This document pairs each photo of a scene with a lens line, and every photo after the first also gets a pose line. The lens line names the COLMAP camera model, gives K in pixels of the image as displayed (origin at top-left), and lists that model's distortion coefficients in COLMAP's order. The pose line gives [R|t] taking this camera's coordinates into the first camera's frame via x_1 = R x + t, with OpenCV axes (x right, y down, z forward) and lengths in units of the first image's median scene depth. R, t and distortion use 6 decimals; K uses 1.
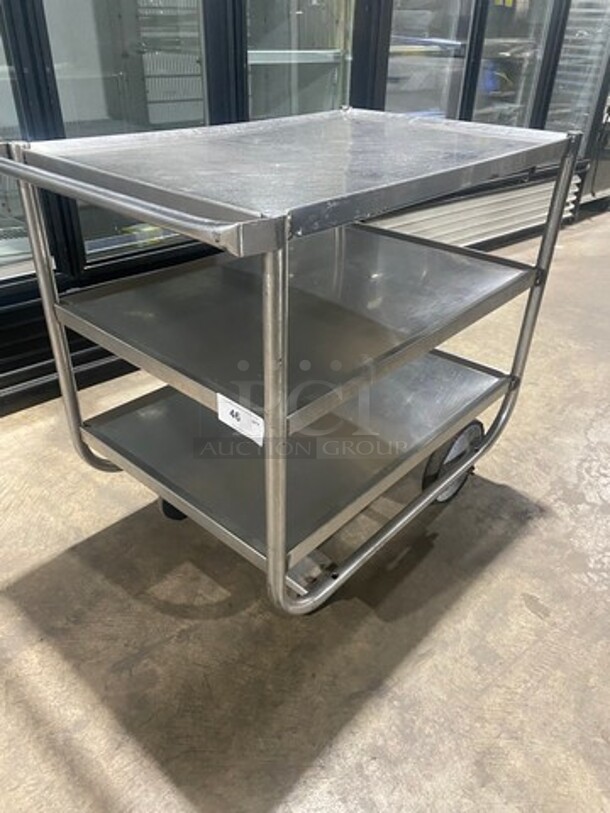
lens RADIAL K [[627.4, 0, 304.6], [0, 627.4, 391.6], [0, 0, 1]] dist [0.007913, 0.000143]
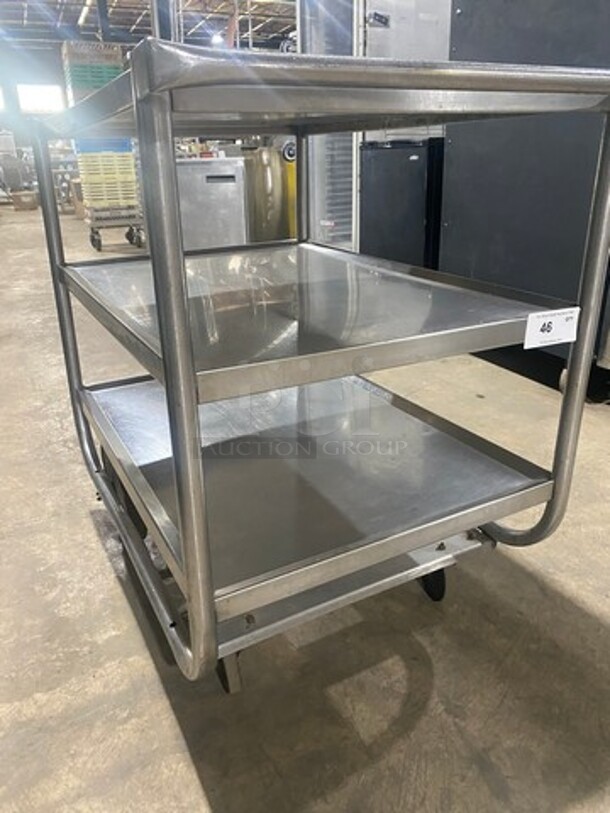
lens RADIAL K [[624.3, 0, 302.8], [0, 624.3, 394.5], [0, 0, 1]] dist [0.009523, 0.003207]
pose [[0.342792, -0.360461, 0.867503, -0.733752], [0.507436, 0.848191, 0.151924, -0.137913], [-0.790571, 0.388124, 0.473664, 0.603072]]
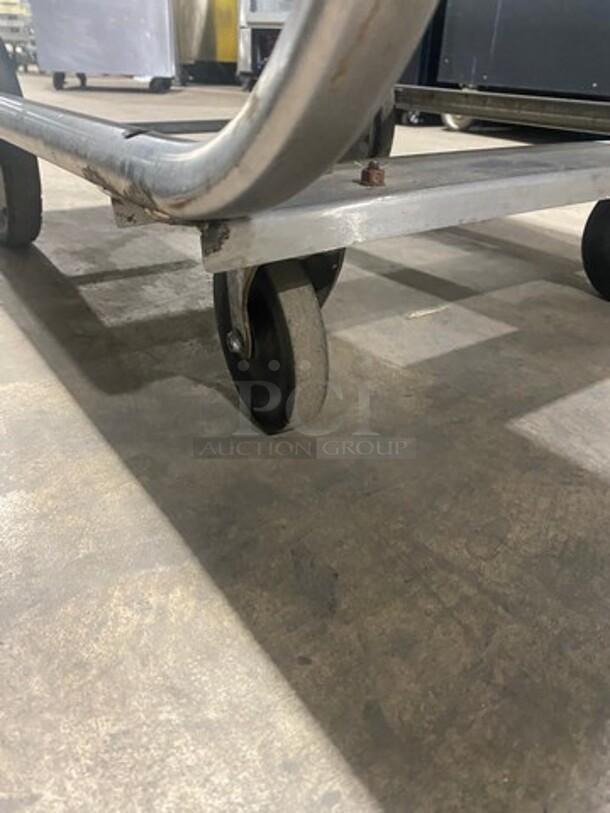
lens RADIAL K [[627.4, 0, 304.6], [0, 627.4, 391.6], [0, 0, 1]] dist [0.007913, 0.000143]
pose [[0.218949, -0.468468, 0.855920, -0.478076], [0.471180, 0.818911, 0.327682, 0.129089], [-0.854430, 0.331546, 0.400033, 1.032482]]
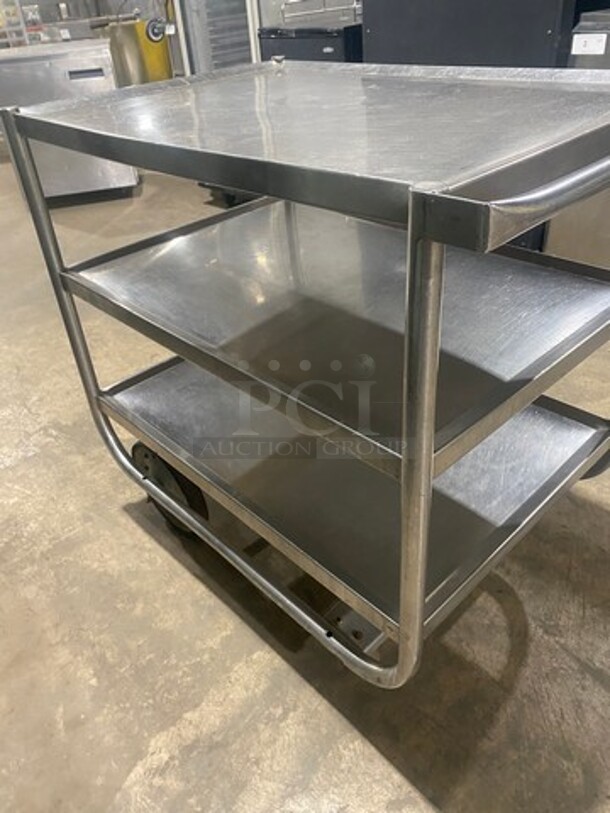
lens RADIAL K [[627.4, 0, 304.6], [0, 627.4, 391.6], [0, 0, 1]] dist [0.007913, 0.000143]
pose [[0.081385, -0.569266, 0.818116, -0.724109], [0.573331, 0.698173, 0.428772, -0.420132], [-0.815271, 0.434156, 0.383199, 0.751242]]
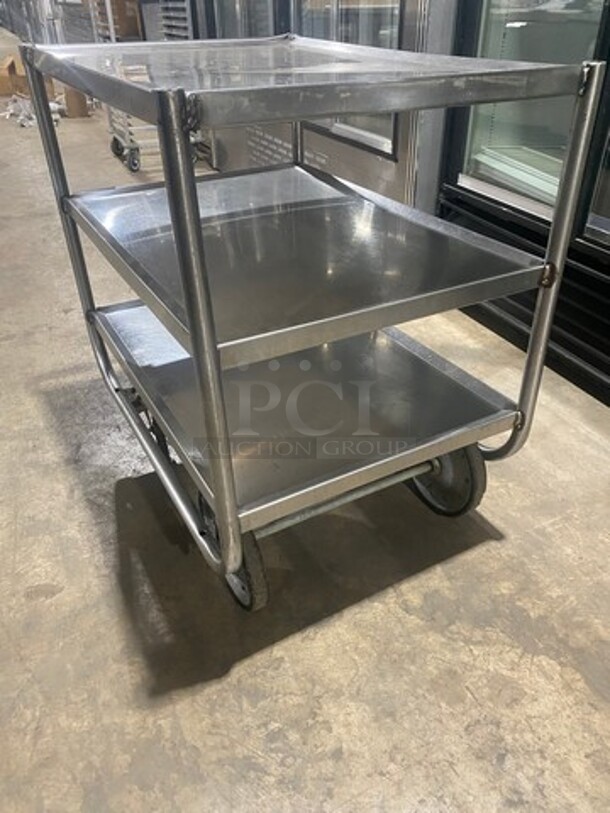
lens RADIAL K [[624.3, 0, 302.8], [0, 624.3, 394.5], [0, 0, 1]] dist [0.009523, 0.003207]
pose [[-0.324806, 0.490072, -0.808907, 0.834950], [-0.484569, 0.648266, 0.587320, -0.544911], [0.812216, 0.582736, 0.026913, 1.120764]]
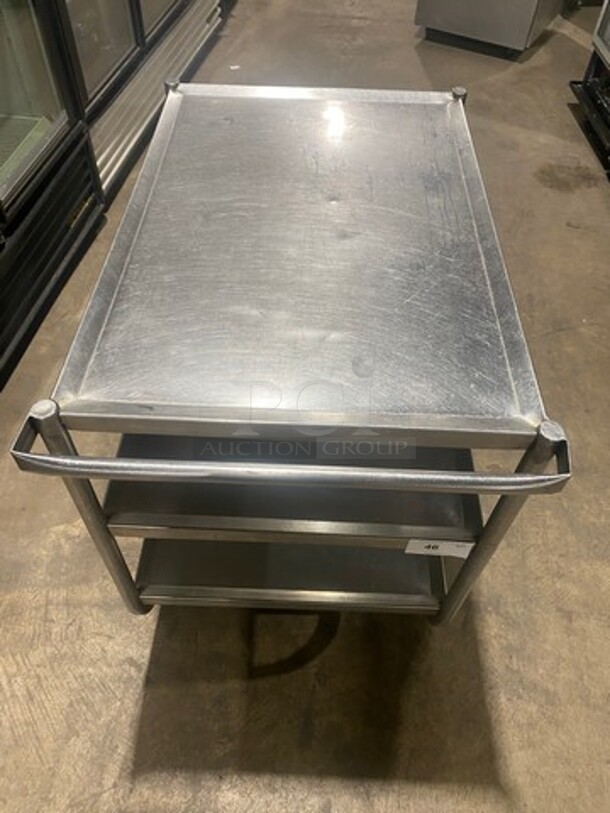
lens RADIAL K [[627.4, 0, 304.6], [0, 627.4, 391.6], [0, 0, 1]] dist [0.007913, 0.000143]
pose [[0.765370, -0.493528, 0.413084, -0.398025], [0.320871, 0.848998, 0.419814, -0.475470], [-0.557898, -0.188766, 0.808157, 0.213628]]
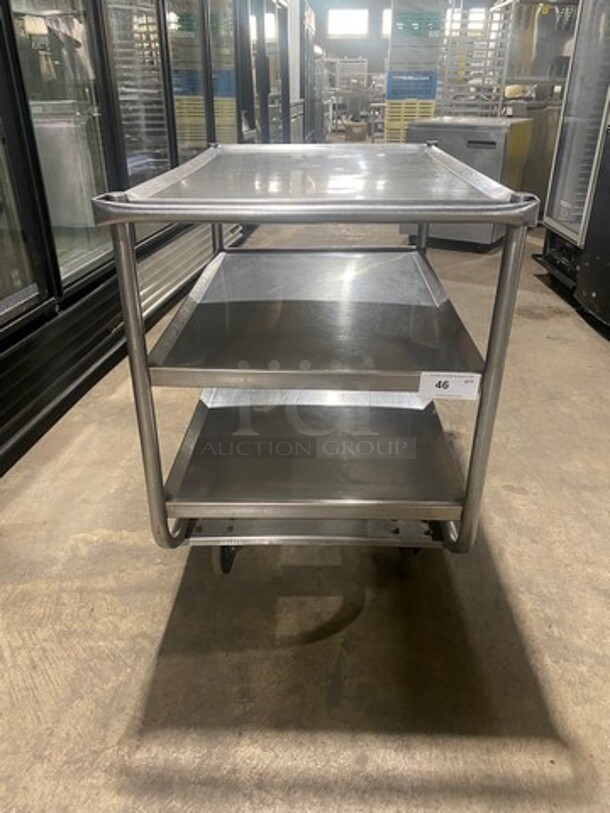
lens RADIAL K [[628.2, 0, 308.8], [0, 628.2, 387.7], [0, 0, 1]] dist [0.006807, 0.003431]
pose [[0.758506, -0.302786, 0.577052, -0.662014], [0.345928, 0.937522, 0.037225, -0.058589], [-0.552270, 0.171383, 0.815859, 0.129339]]
